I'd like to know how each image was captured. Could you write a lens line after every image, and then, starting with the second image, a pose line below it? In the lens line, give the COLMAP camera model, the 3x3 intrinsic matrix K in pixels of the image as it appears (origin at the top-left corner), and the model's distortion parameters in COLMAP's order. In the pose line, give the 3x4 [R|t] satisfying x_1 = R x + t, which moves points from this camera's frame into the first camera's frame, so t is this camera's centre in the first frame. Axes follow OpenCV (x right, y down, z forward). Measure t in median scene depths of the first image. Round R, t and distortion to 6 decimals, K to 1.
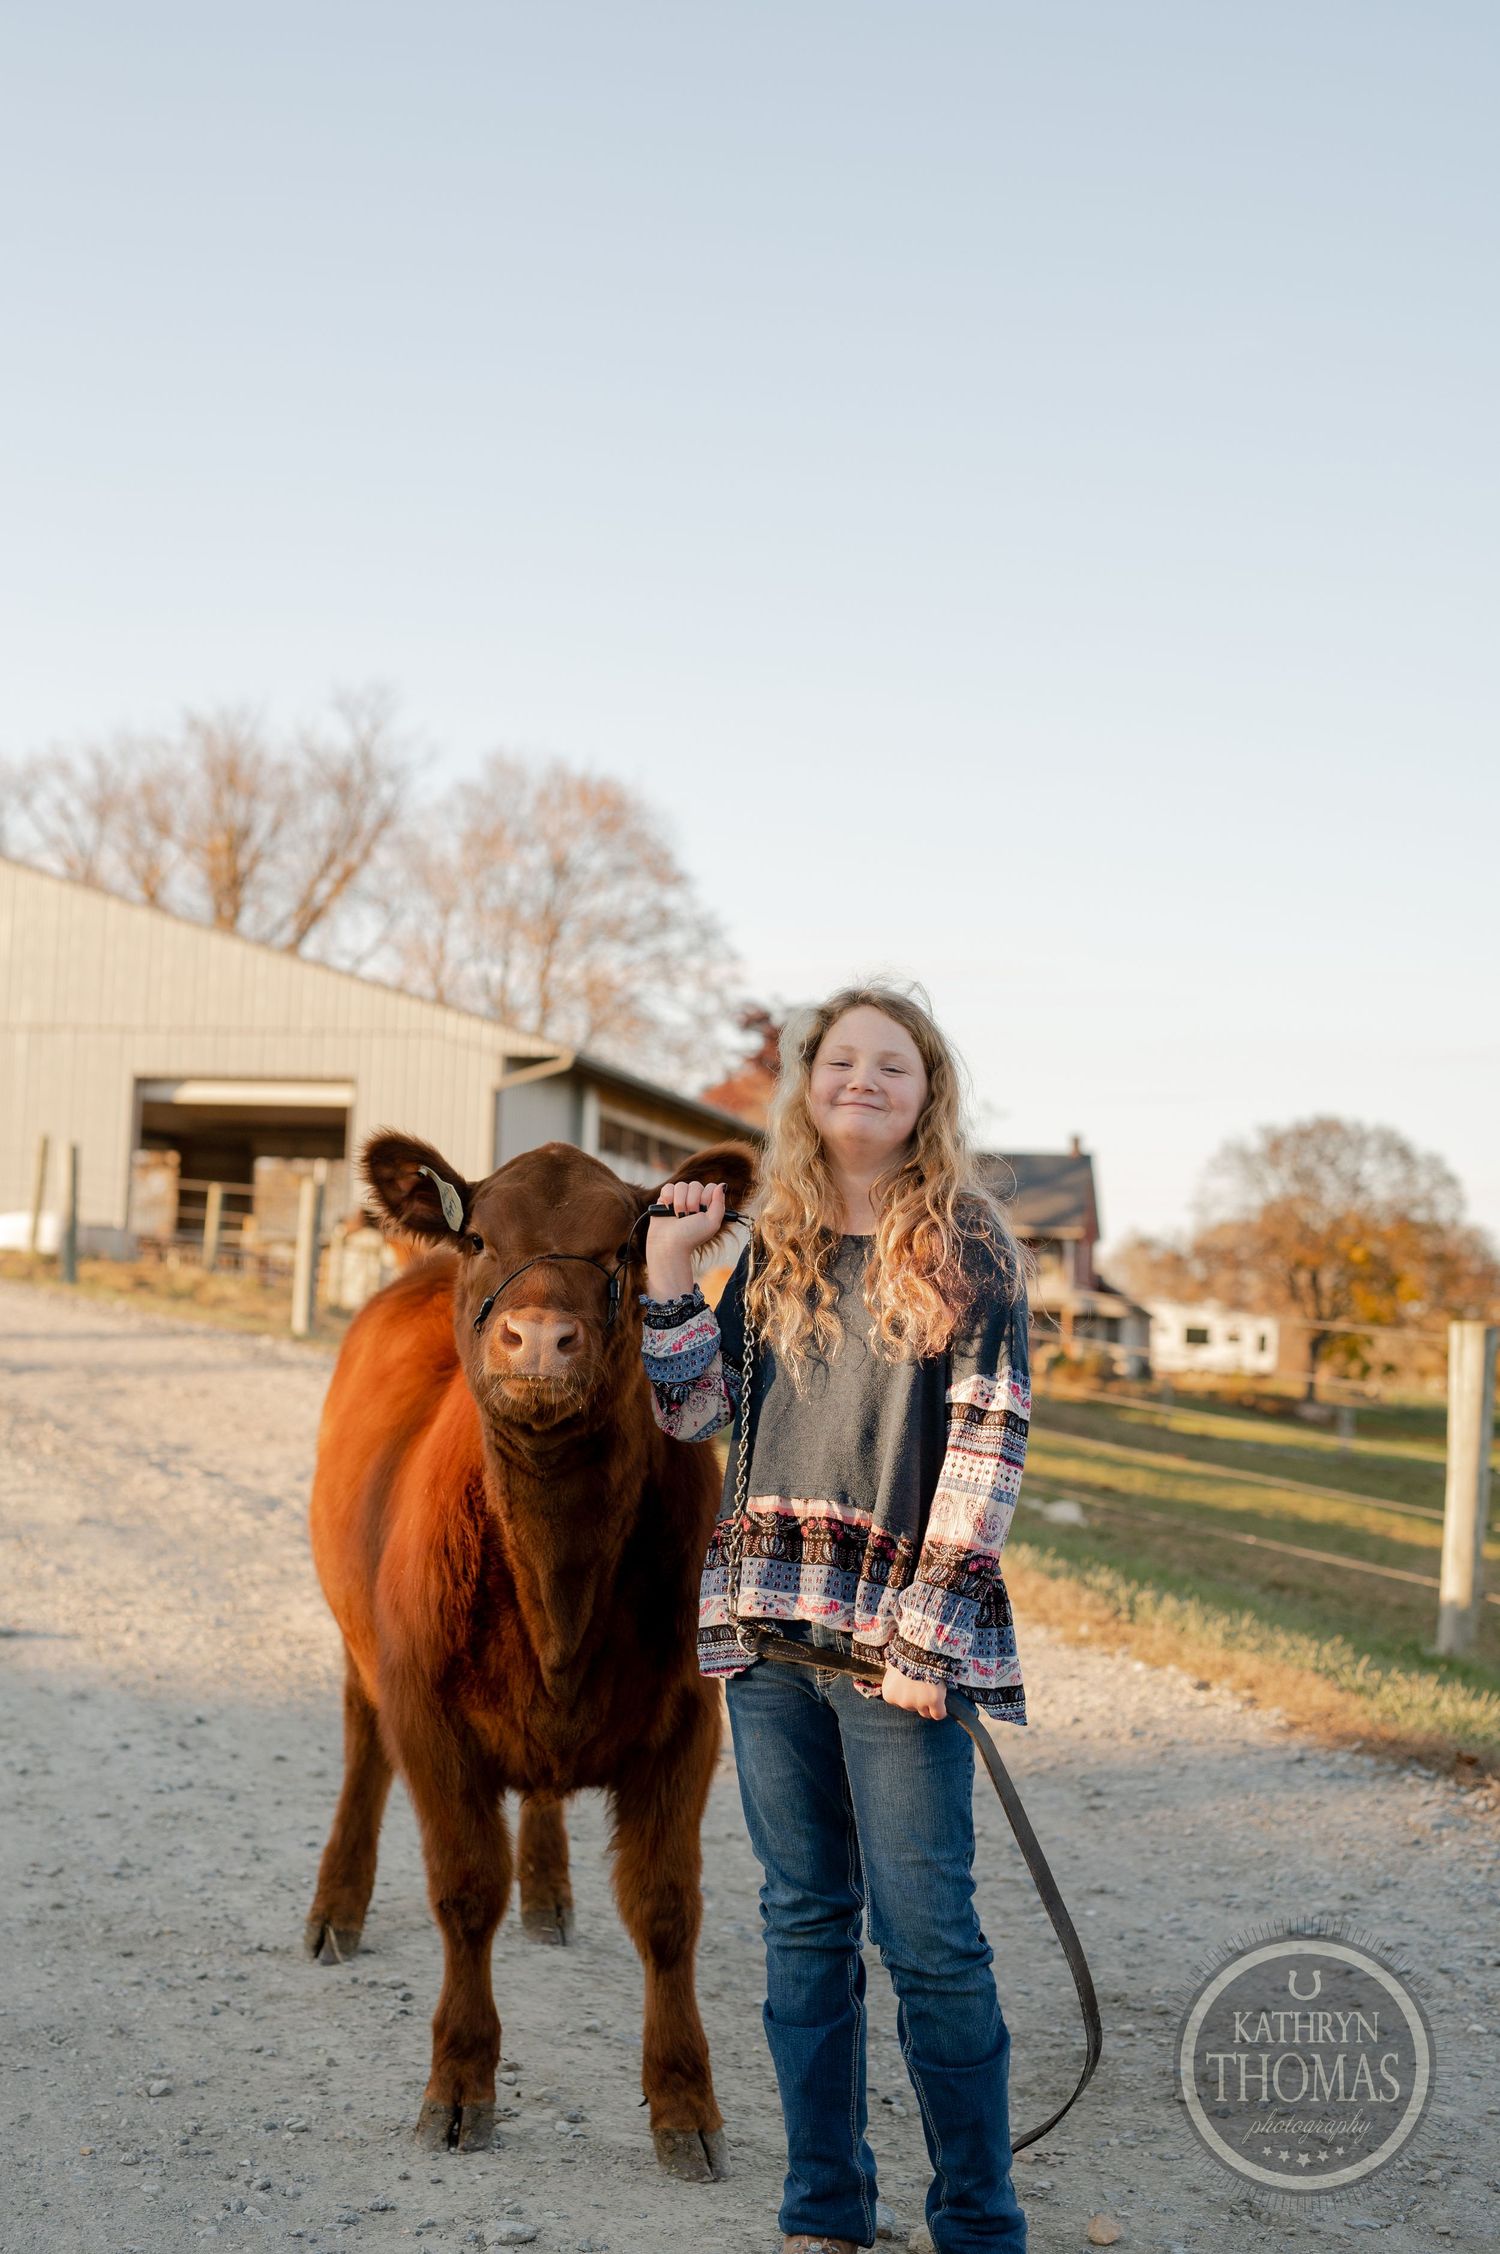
lens RADIAL K [[3123.1, 0, 750.0], [0, 3123.1, 1127.0], [0, 0, 1]] dist [0.002108, -0.008358]
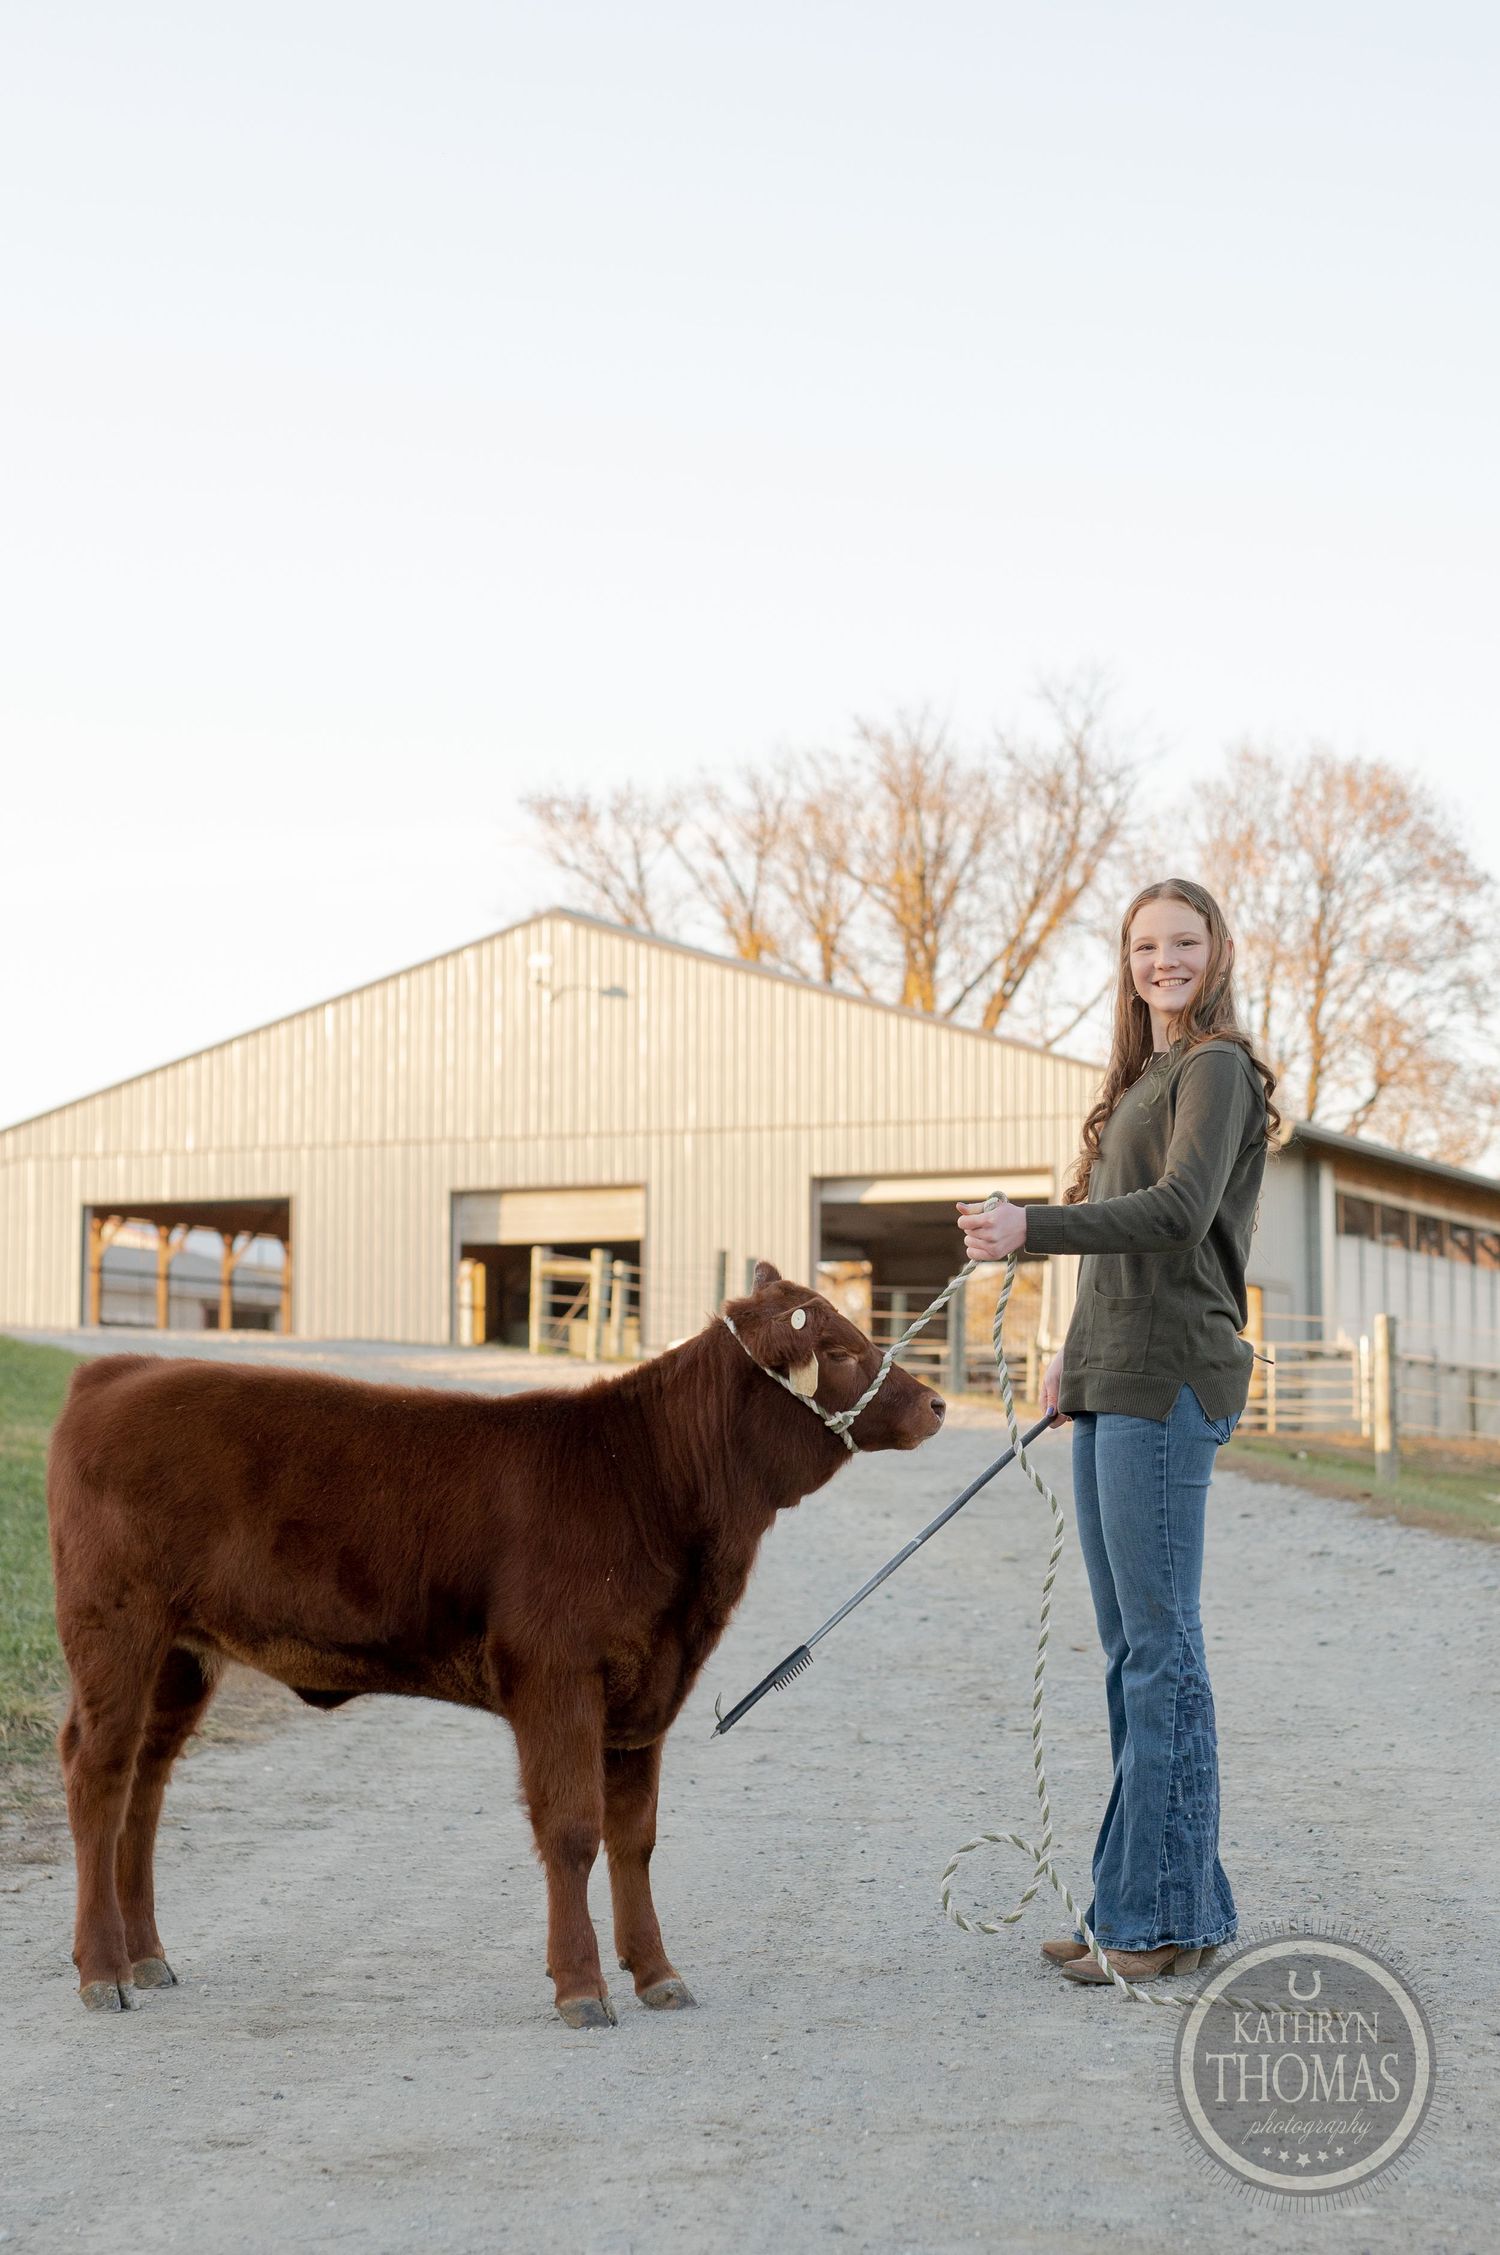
lens RADIAL K [[4474.8, 0, 1012.9], [0, 4474.8, 1125.4], [0, 0, 1]] dist [0.004731, 0.049144]
pose [[0.986887, -0.055394, -0.151612, 0.029625], [0.052904, 0.998391, -0.020405, -0.001037], [0.152498, 0.012117, 0.988229, -0.140389]]
